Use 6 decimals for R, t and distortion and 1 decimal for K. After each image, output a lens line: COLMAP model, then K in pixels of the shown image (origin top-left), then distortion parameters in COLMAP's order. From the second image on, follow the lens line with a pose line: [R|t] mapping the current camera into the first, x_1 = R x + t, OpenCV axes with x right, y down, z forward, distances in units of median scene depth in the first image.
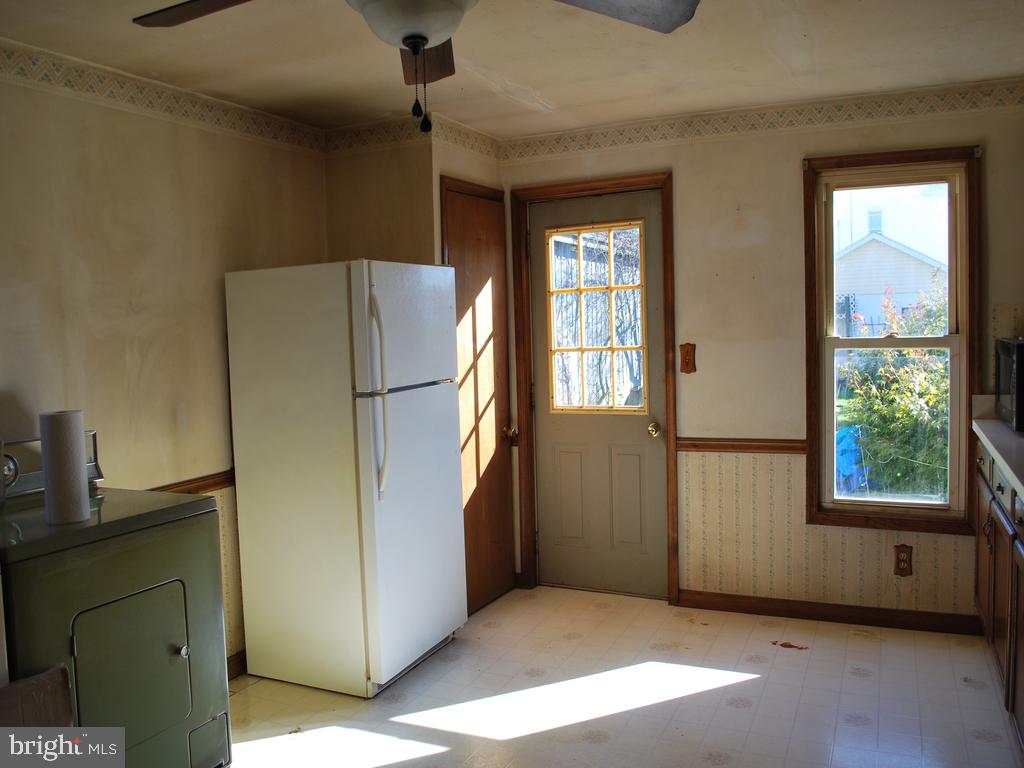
lens RADIAL K [[803.9, 0, 515.7], [0, 803.9, 363.6], [0, 0, 1]] dist [-0.087474, 0.010540]
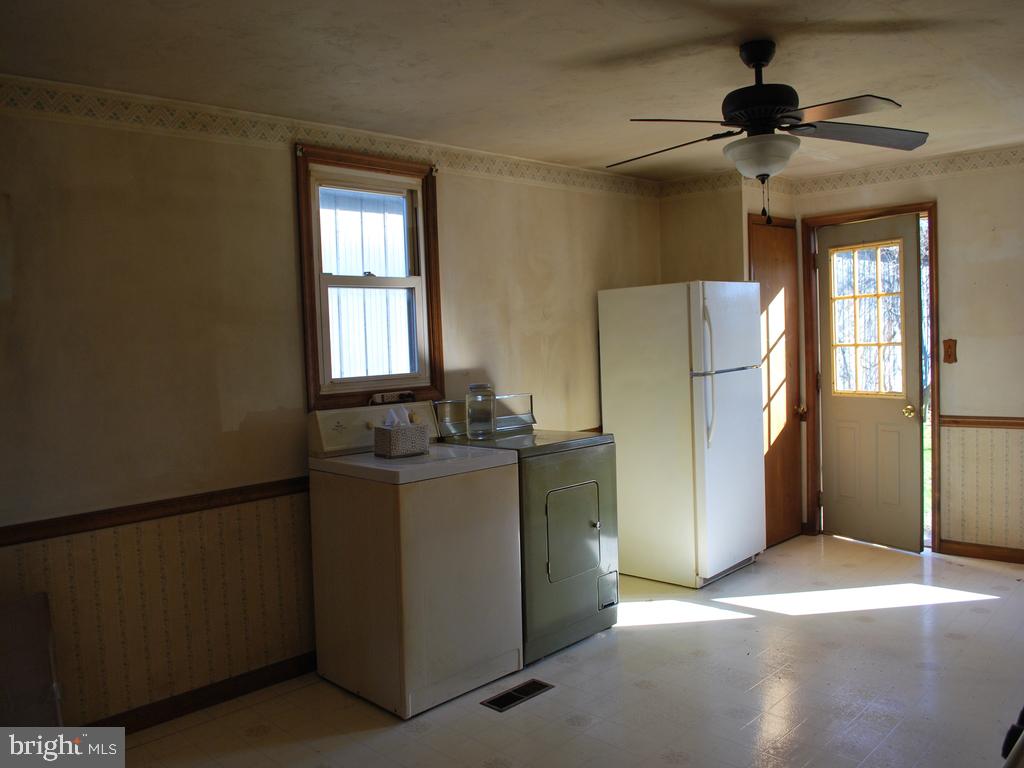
lens RADIAL K [[803.9, 0, 515.7], [0, 803.9, 363.6], [0, 0, 1]] dist [-0.087474, 0.010540]
pose [[0.944635, 0.007342, -0.328042, -0.024405], [-0.006877, 0.999973, 0.002580, 0.015463], [0.328052, -0.000181, 0.944660, -0.404116]]
